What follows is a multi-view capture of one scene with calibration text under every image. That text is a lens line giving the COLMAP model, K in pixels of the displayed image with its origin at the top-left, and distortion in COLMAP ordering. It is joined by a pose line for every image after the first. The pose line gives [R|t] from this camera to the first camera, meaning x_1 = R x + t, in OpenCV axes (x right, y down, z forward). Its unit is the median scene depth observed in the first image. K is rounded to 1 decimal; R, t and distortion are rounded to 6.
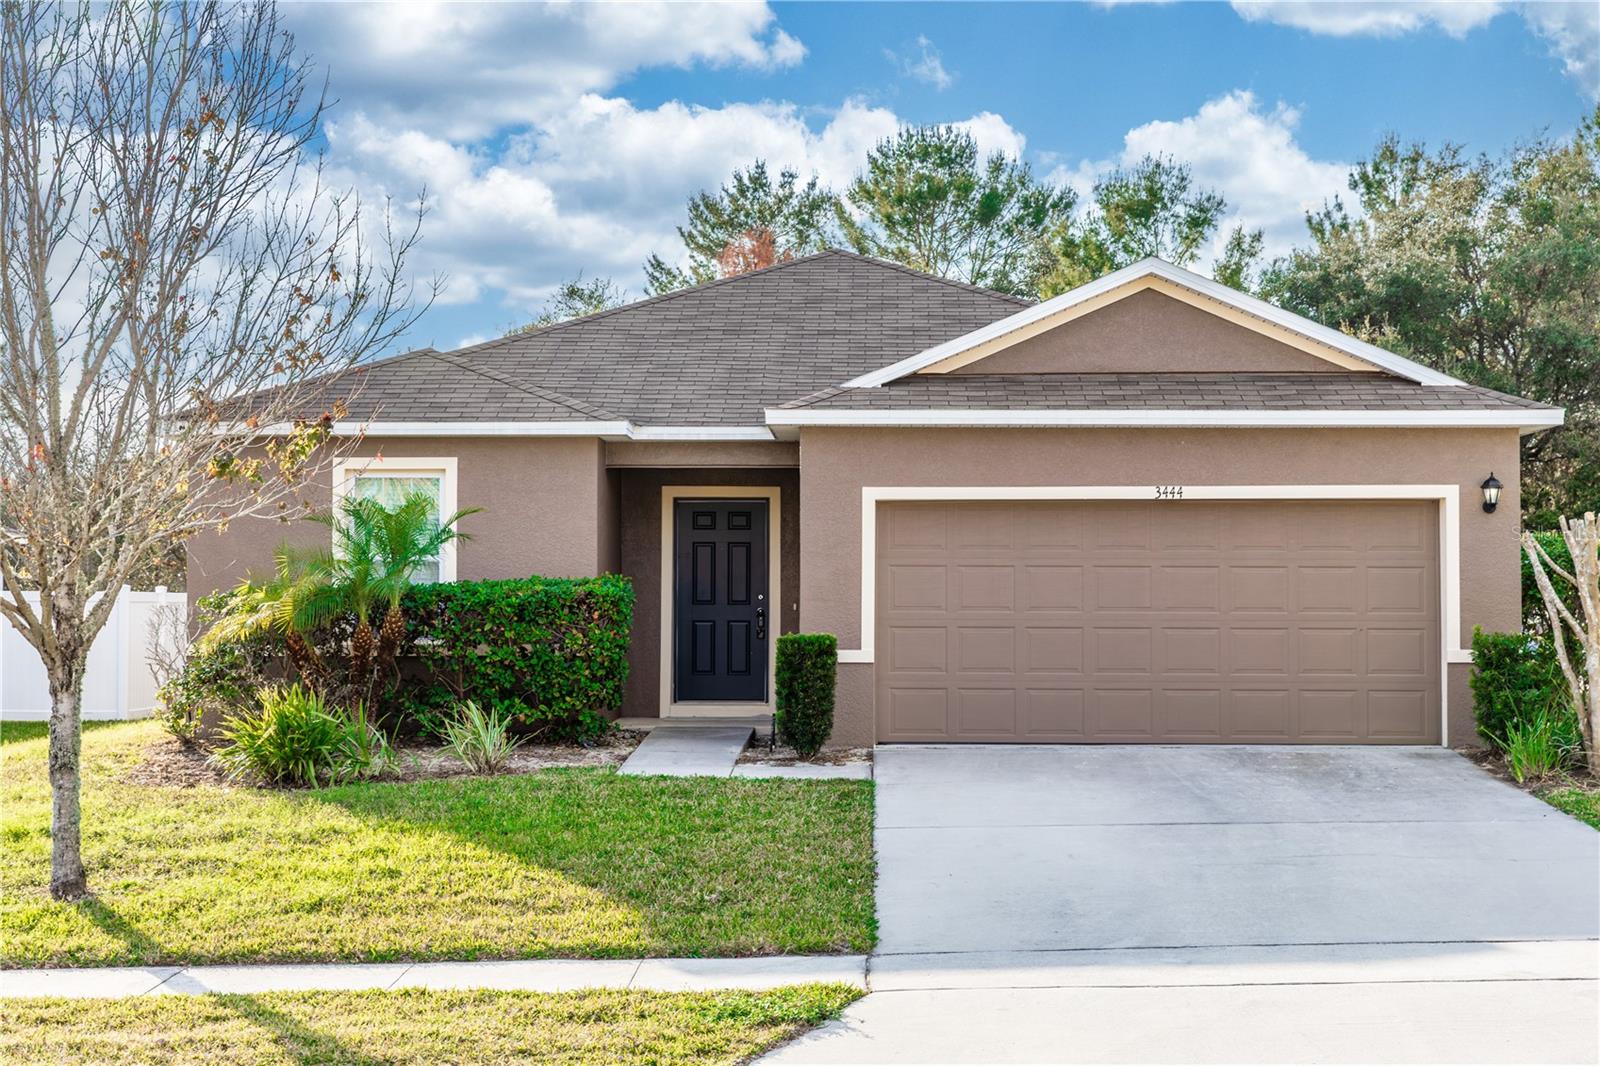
lens RADIAL K [[2529.1, 0, 800.0], [0, 2529.1, 533.0], [0, 0, 1]] dist [0.002031, -0.000407]
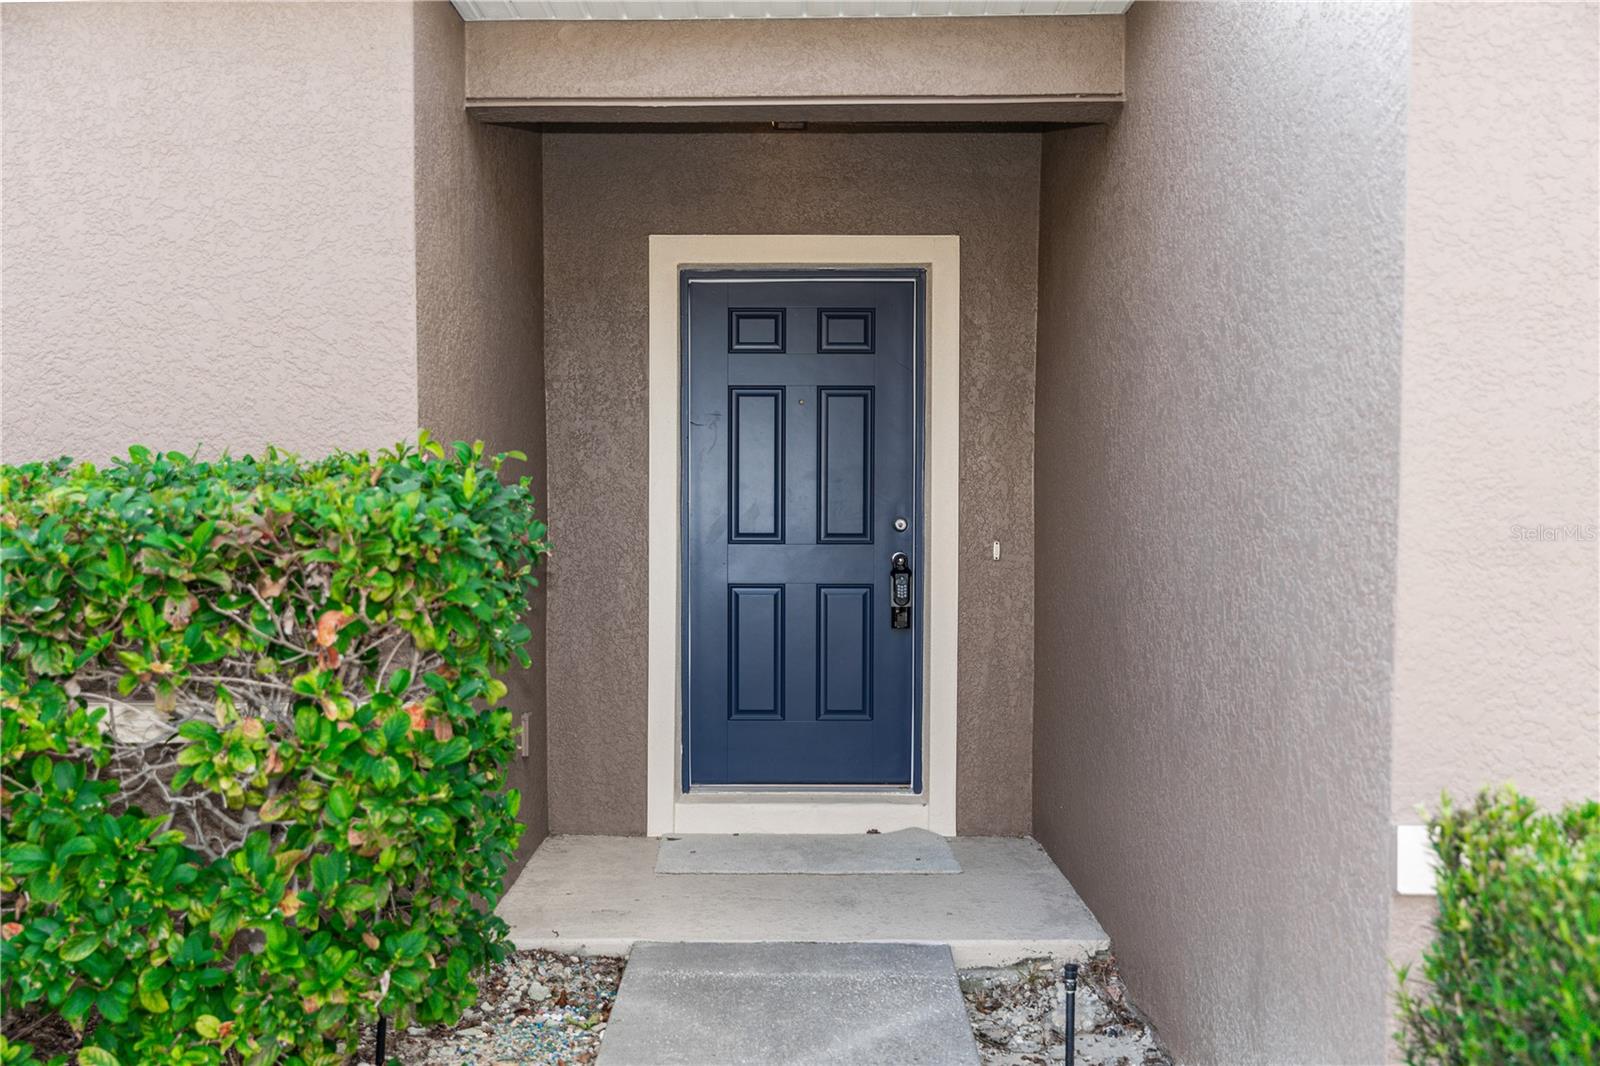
lens RADIAL K [[1610.8, 0, 800.0], [0, 1610.8, 533.0], [0, 0, 1]] dist [0.000409, 0.000740]
pose [[0.999221, -0.002449, 0.039390, -0.041335], [0.000943, 0.999269, 0.038220, 0.017084], [-0.039454, -0.038153, 0.998493, 0.751362]]
